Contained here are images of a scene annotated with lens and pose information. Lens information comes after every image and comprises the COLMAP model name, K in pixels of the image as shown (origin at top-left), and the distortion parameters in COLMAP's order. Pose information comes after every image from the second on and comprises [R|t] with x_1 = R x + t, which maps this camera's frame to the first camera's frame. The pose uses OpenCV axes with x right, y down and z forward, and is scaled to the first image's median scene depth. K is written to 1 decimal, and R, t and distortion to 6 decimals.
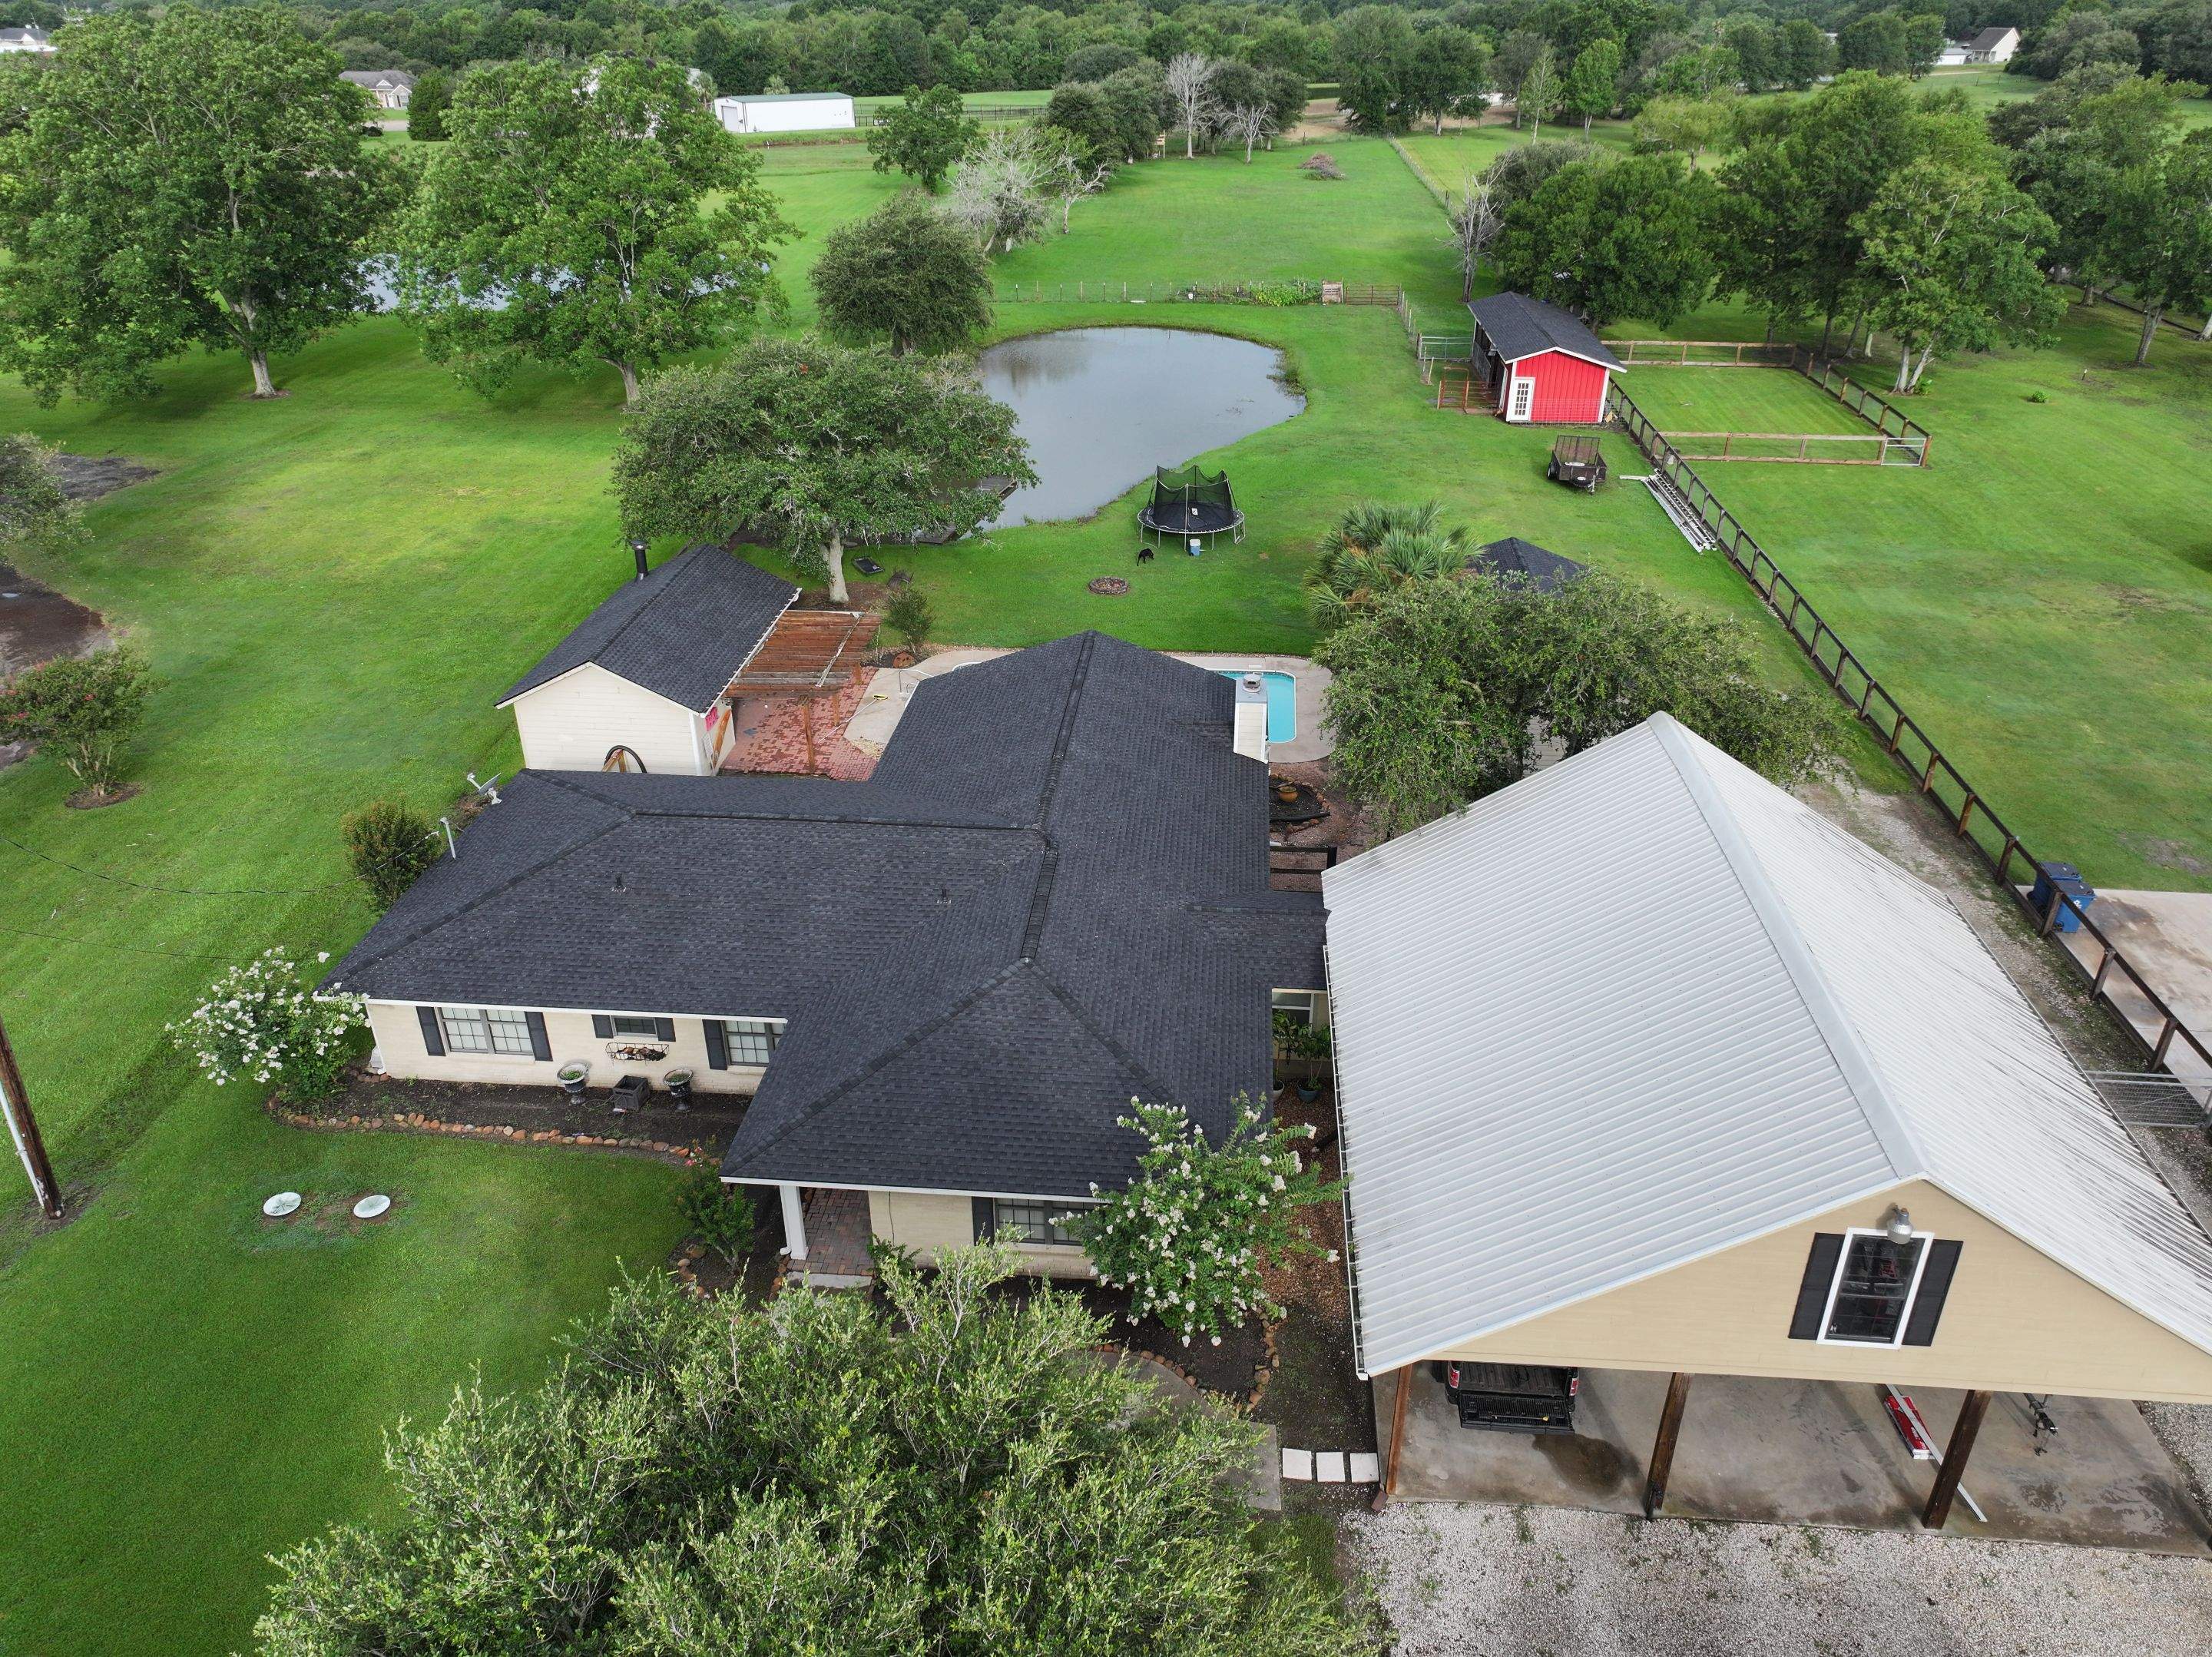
lens RADIAL K [[1545.6, 0, 1118.6], [0, 1545.6, 825.9], [0, 0, 1]] dist [-0.002915, 0.014008]
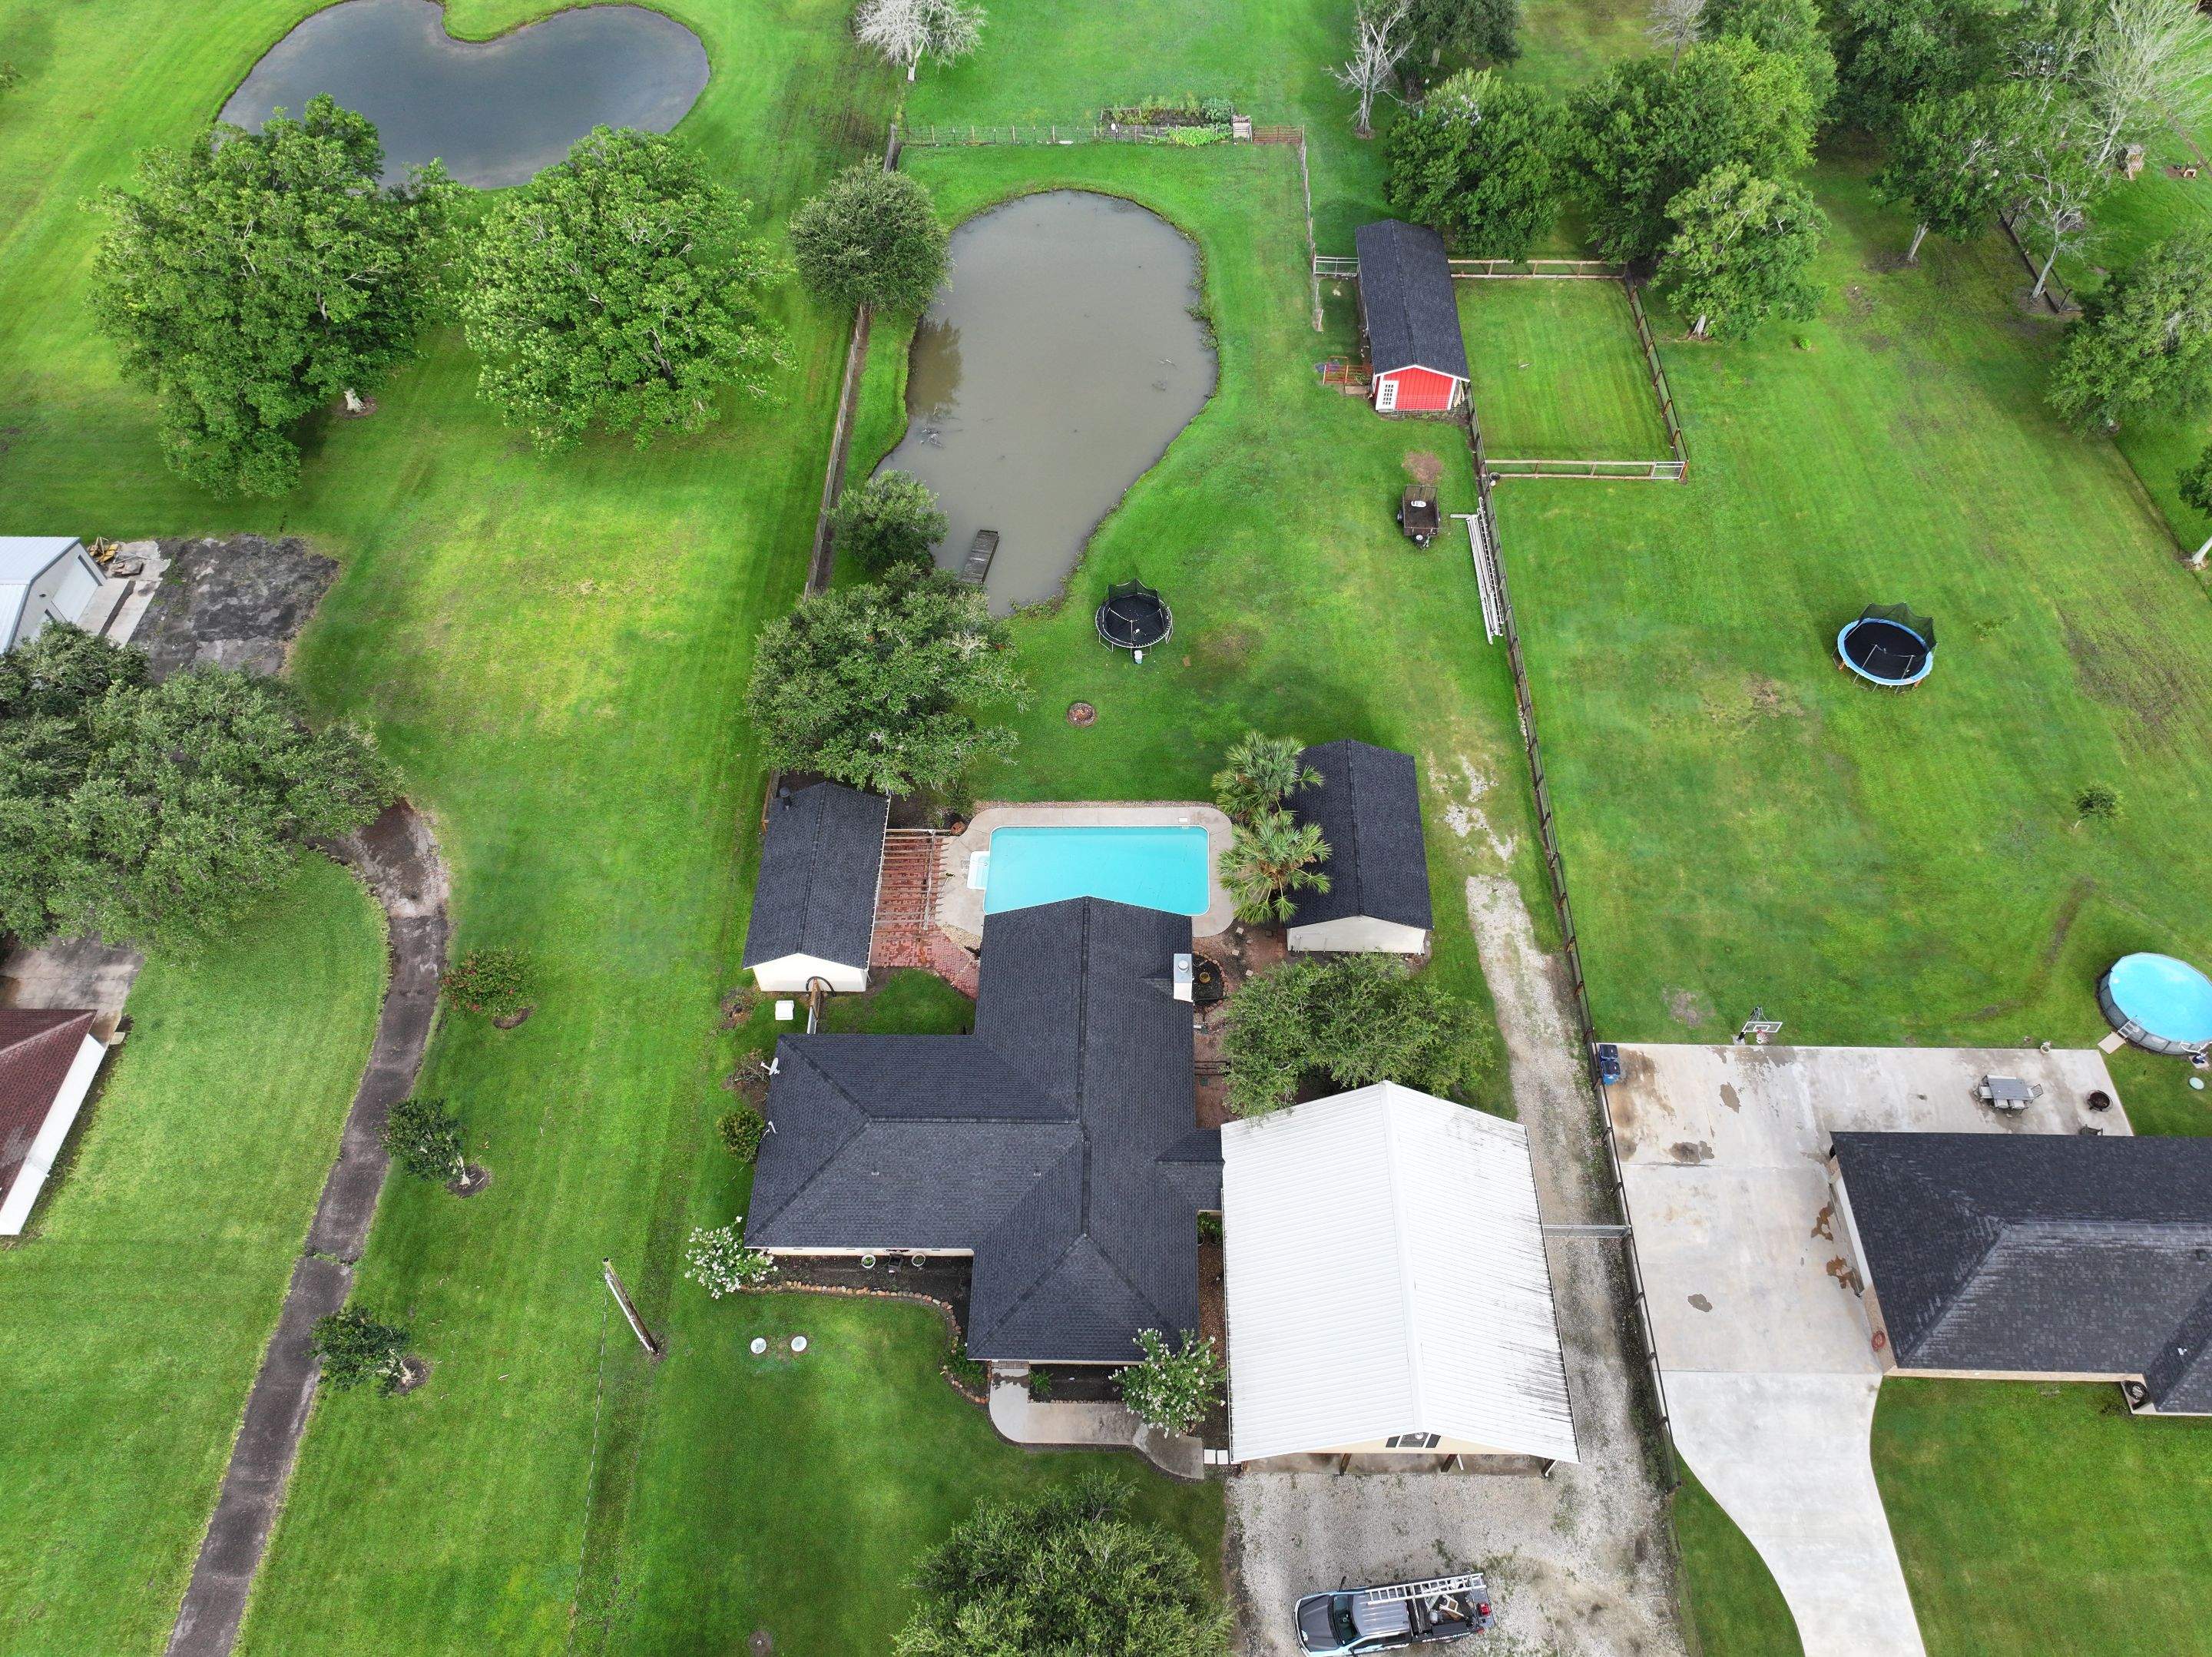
lens RADIAL K [[1545.6, 0, 1123.4], [0, 1545.6, 816.1], [0, 0, 1]] dist [-0.002915, 0.014008]
pose [[0.997748, -0.057069, 0.035237, -0.031065], [0.037702, 0.911723, 0.409072, -0.858737], [-0.055472, -0.406822, 0.911822, -0.481849]]
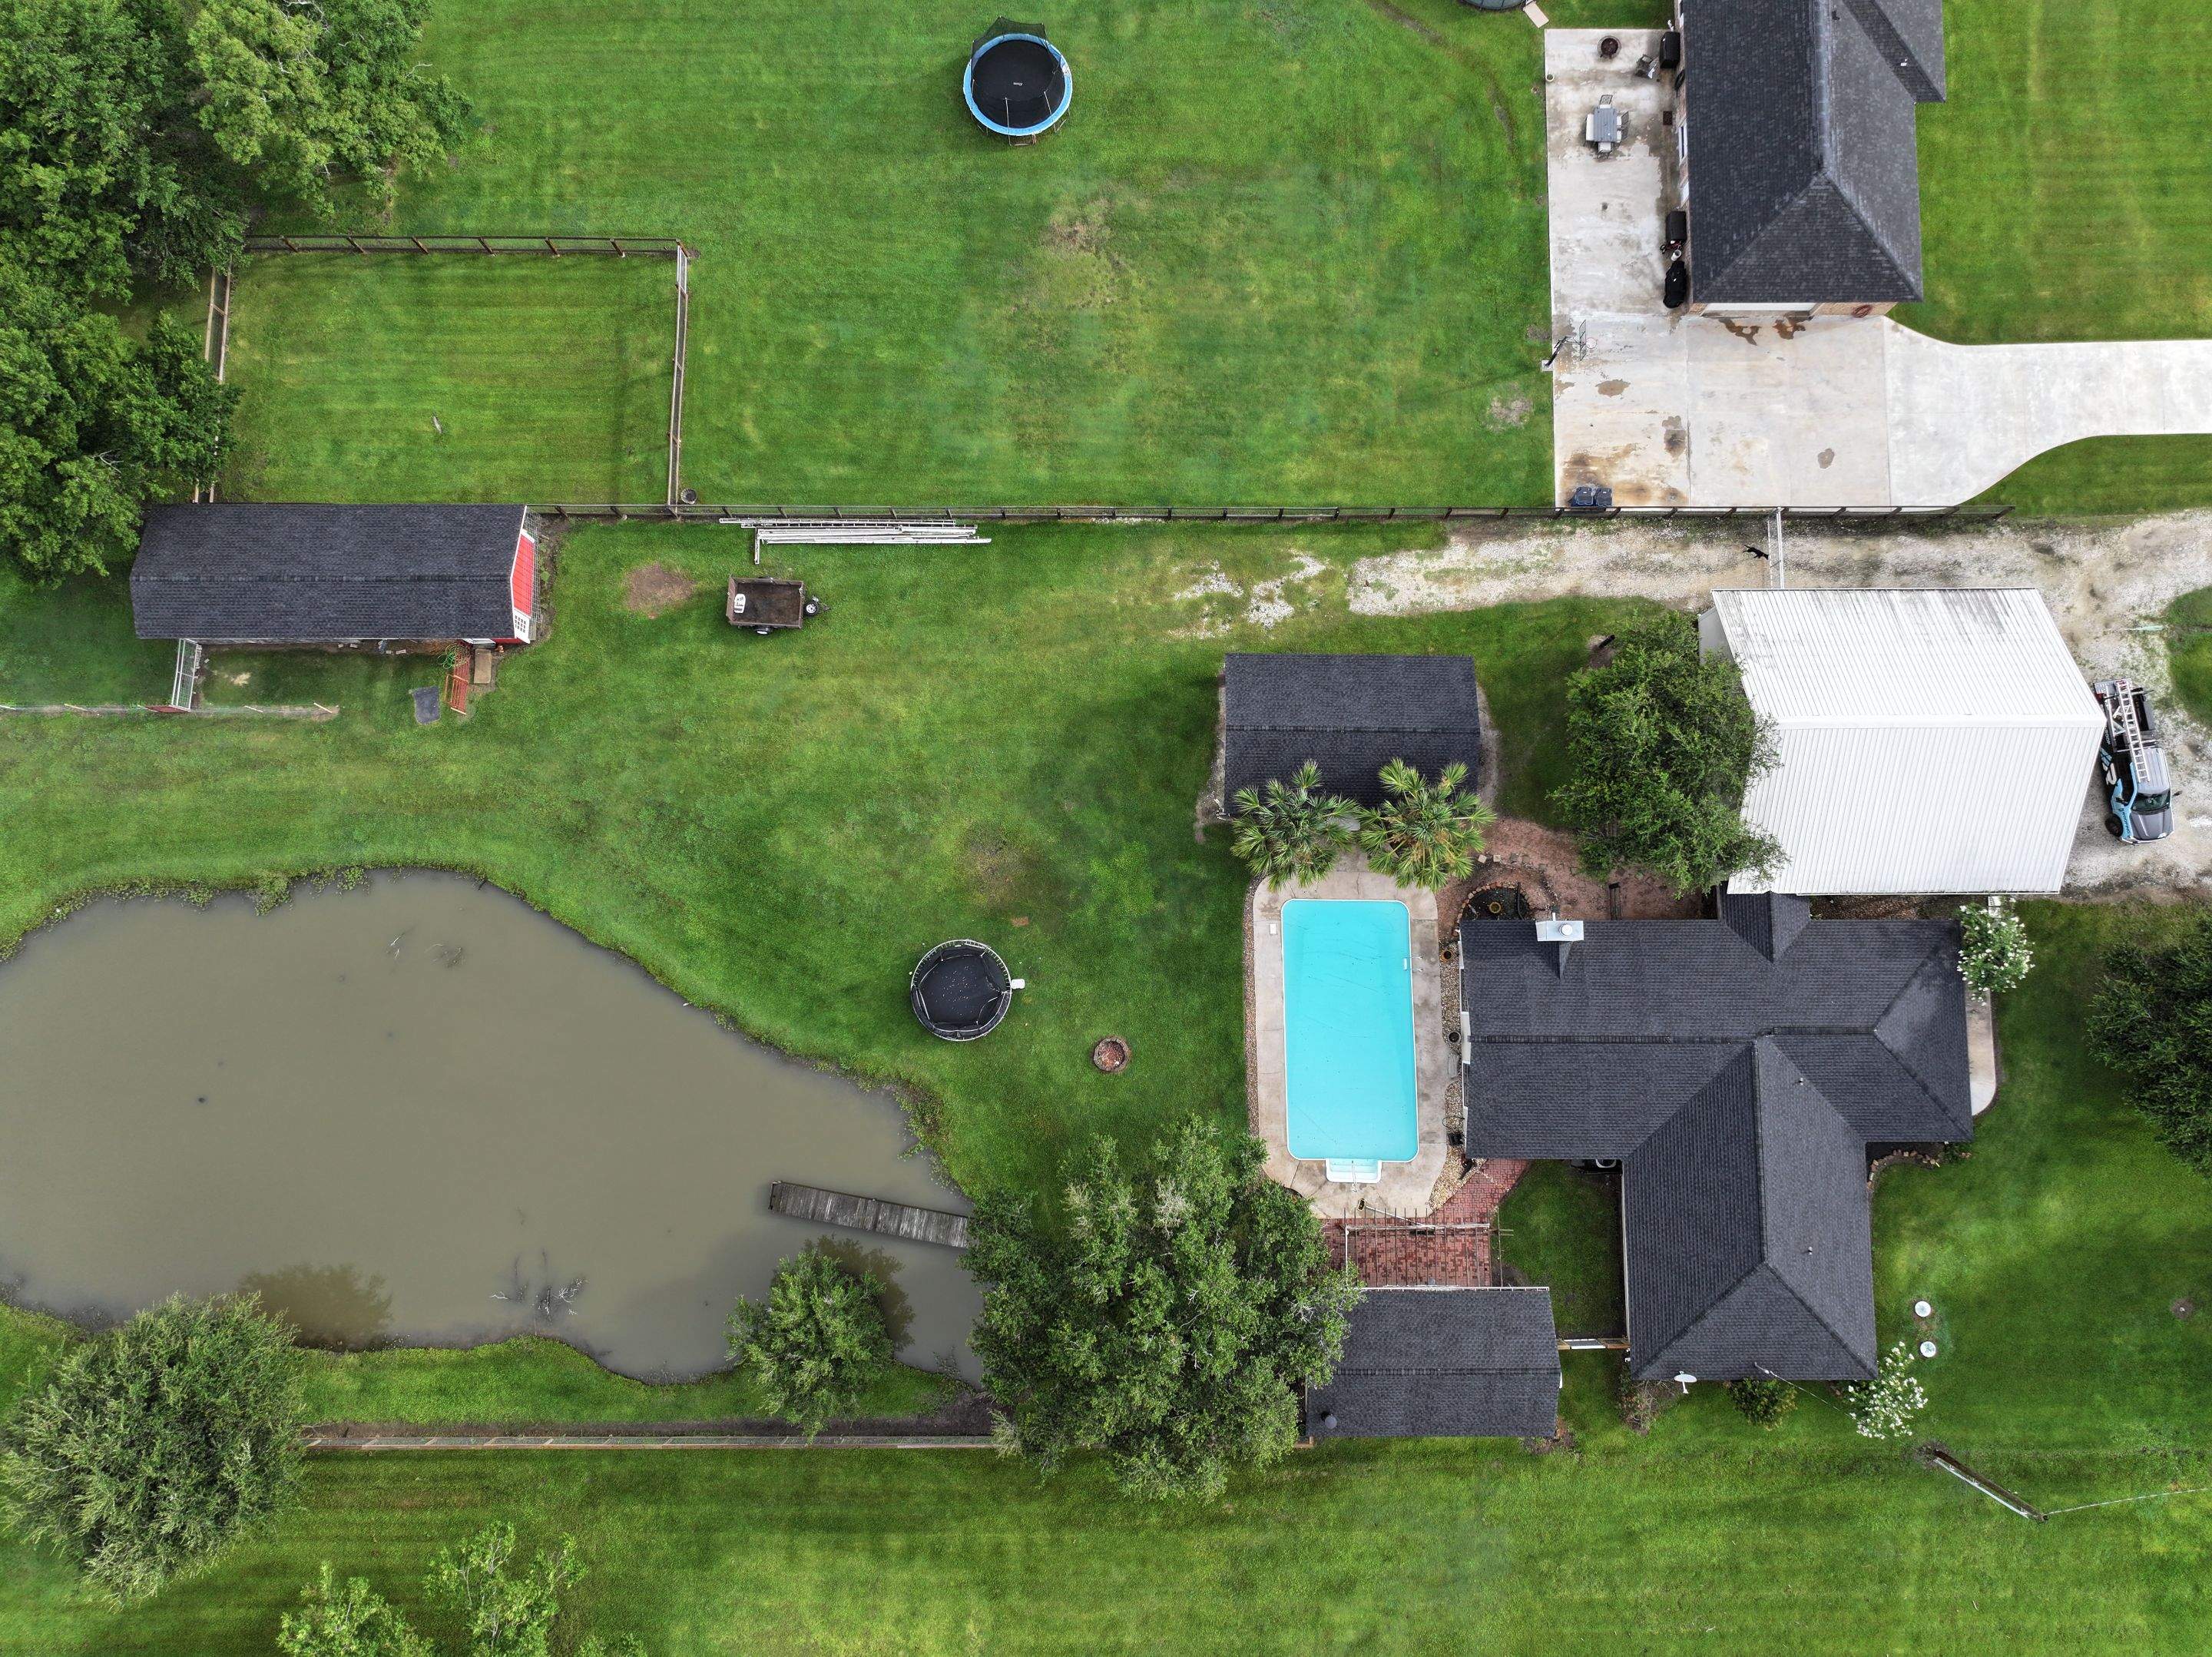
lens RADIAL K [[1545.6, 0, 1108.6], [0, 1545.6, 826.5], [0, 0, 1]] dist [-0.002915, 0.014008]
pose [[-0.078976, -0.990031, 0.116625, 0.036451], [0.484949, 0.064059, 0.872193, -1.527880], [-0.870969, 0.125440, 0.475055, 0.554337]]
